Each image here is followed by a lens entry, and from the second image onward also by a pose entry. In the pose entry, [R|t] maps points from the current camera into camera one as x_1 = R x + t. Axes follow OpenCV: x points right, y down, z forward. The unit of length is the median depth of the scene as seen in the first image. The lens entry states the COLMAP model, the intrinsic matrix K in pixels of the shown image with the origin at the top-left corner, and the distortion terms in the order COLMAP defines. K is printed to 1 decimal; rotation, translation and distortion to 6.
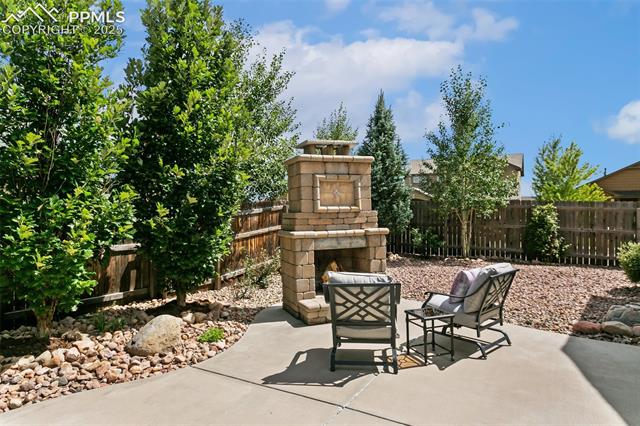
lens RADIAL K [[388.2, 0, 320.0], [0, 388.2, 213.0], [0, 0, 1]] dist [0.000652, 0.000047]
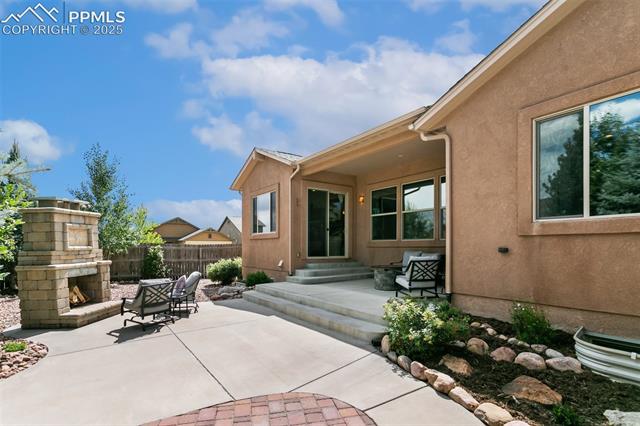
lens RADIAL K [[307.0, 0, 315.6], [0, 307.0, 206.0], [0, 0, 1]] dist [0.001611, 0.000075]
pose [[0.391457, 0.124024, 0.911800, -0.671840], [0.014167, 0.989946, -0.140736, 0.008360], [-0.920087, 0.068009, 0.385765, -0.259663]]
